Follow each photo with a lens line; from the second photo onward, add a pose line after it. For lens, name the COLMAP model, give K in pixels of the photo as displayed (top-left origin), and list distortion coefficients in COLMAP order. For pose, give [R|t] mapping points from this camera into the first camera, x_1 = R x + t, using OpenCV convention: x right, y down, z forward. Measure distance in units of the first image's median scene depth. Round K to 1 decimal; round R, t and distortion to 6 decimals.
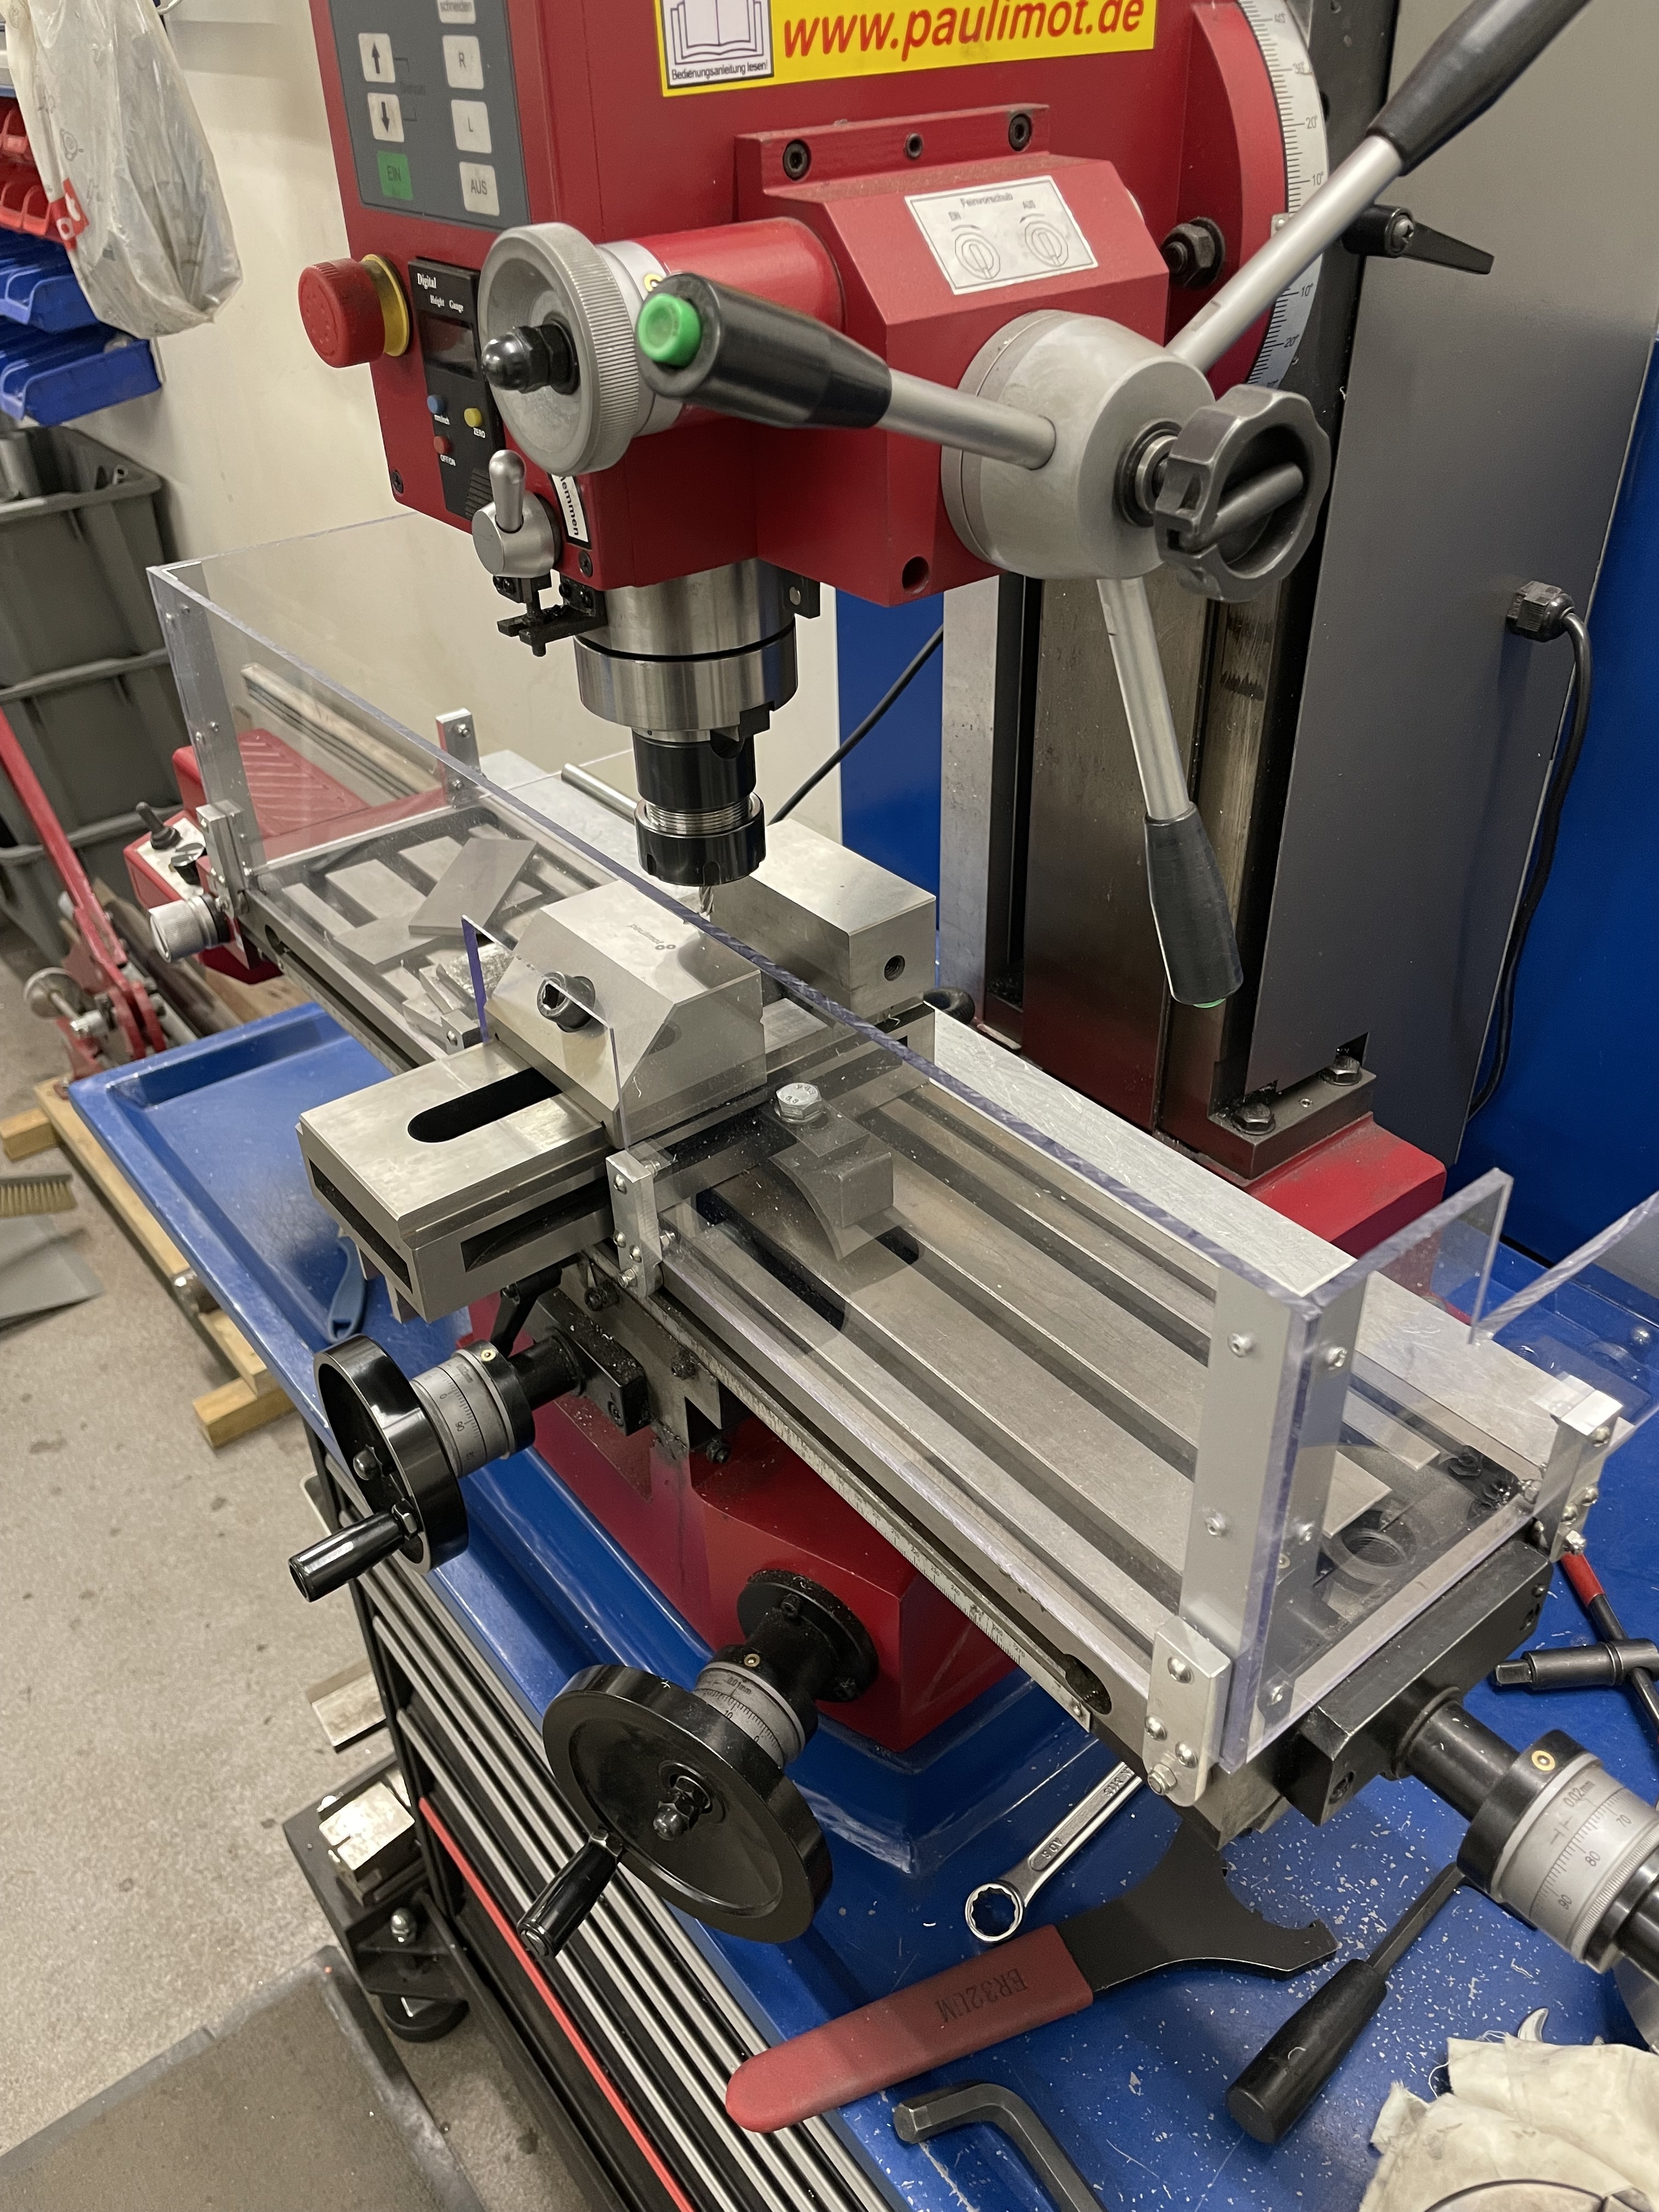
lens RADIAL K [[1680.1, 0, 820.6], [0, 1680.1, 1091.1], [0, 0, 1]] dist [0.071672, -0.114937]
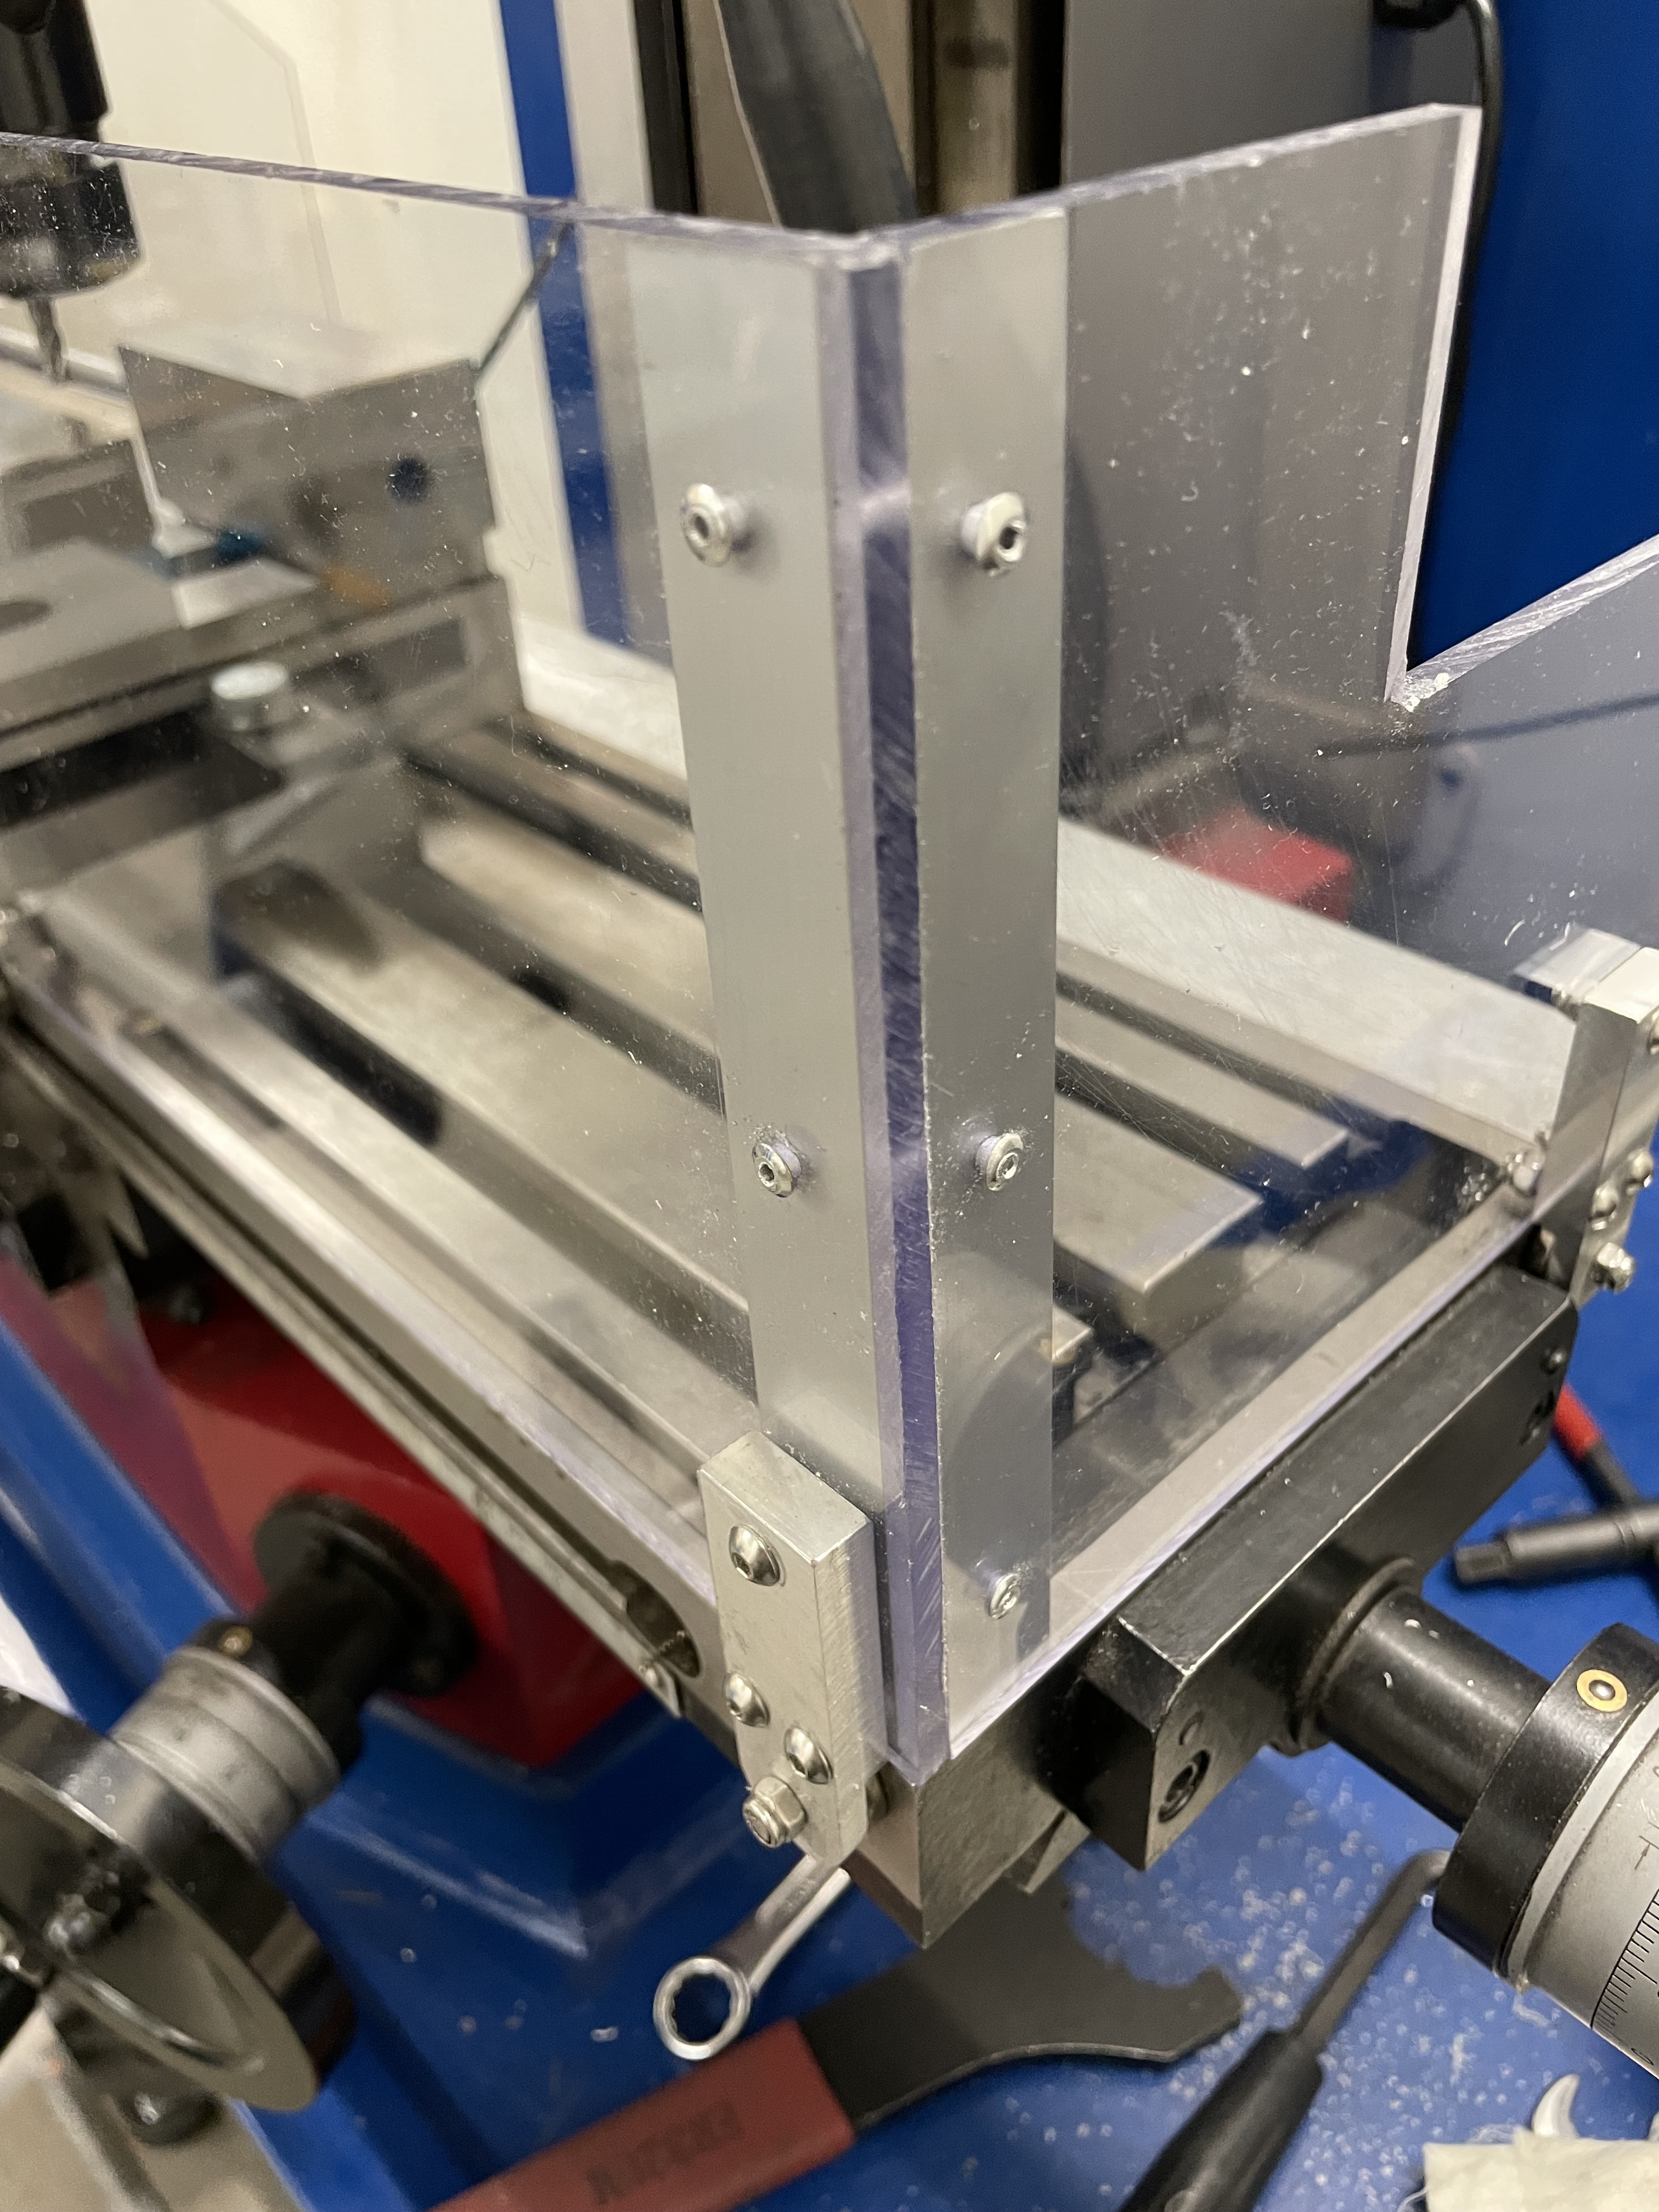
lens RADIAL K [[1713.5, 0, 829.5], [0, 1713.5, 1106.0], [0, 0, 1]] dist [0.079536, -0.148403]
pose [[0.995912, -0.070116, 0.056945, 0.153046], [0.068835, 0.997336, 0.024153, 0.160057], [-0.058487, -0.020135, 0.998085, 0.416679]]
